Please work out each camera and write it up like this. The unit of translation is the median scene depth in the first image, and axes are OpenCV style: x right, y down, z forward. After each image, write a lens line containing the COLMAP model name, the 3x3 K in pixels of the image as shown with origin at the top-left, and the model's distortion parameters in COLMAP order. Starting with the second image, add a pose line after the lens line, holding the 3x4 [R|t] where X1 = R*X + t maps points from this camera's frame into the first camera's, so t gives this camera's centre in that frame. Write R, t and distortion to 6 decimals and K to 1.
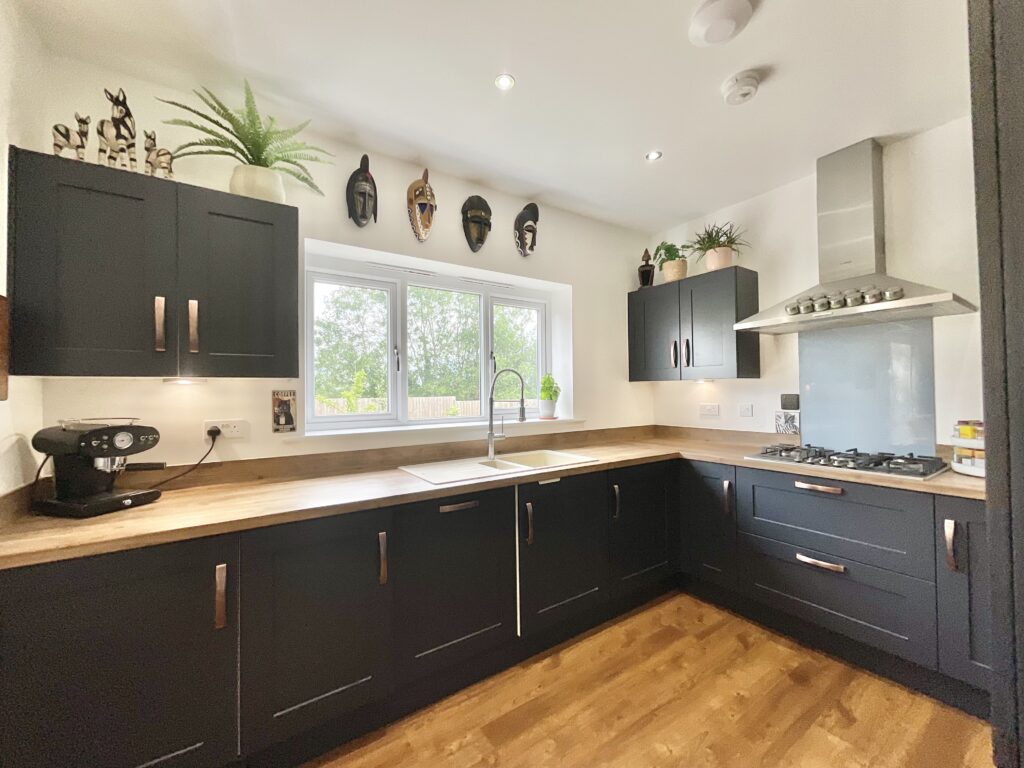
lens RADIAL K [[413.0, 0, 515.8], [0, 413.0, 382.7], [0, 0, 1]] dist [-0.001614, 0.000351]
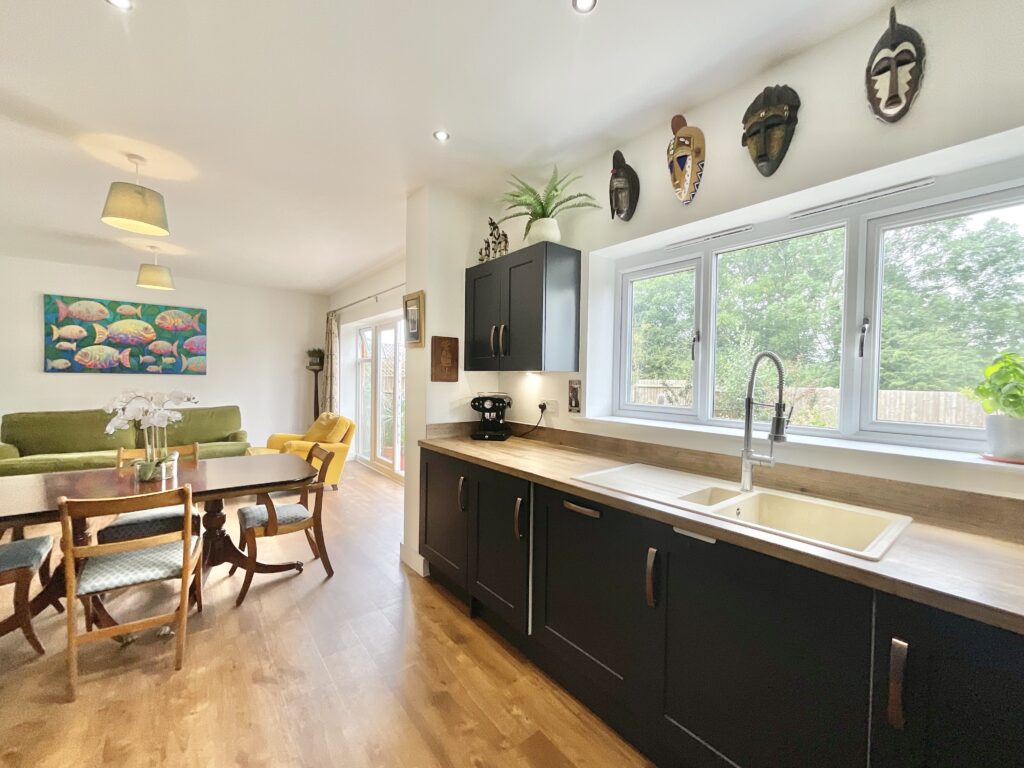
lens RADIAL K [[413.0, 0, 515.7], [0, 413.0, 383.4], [0, 0, 1]] dist [-0.001614, 0.000351]
pose [[0.073938, 0.028326, -0.996861, 0.702929], [0.006991, 0.999557, 0.028921, -0.009365], [0.997238, -0.009107, 0.073707, 0.718713]]
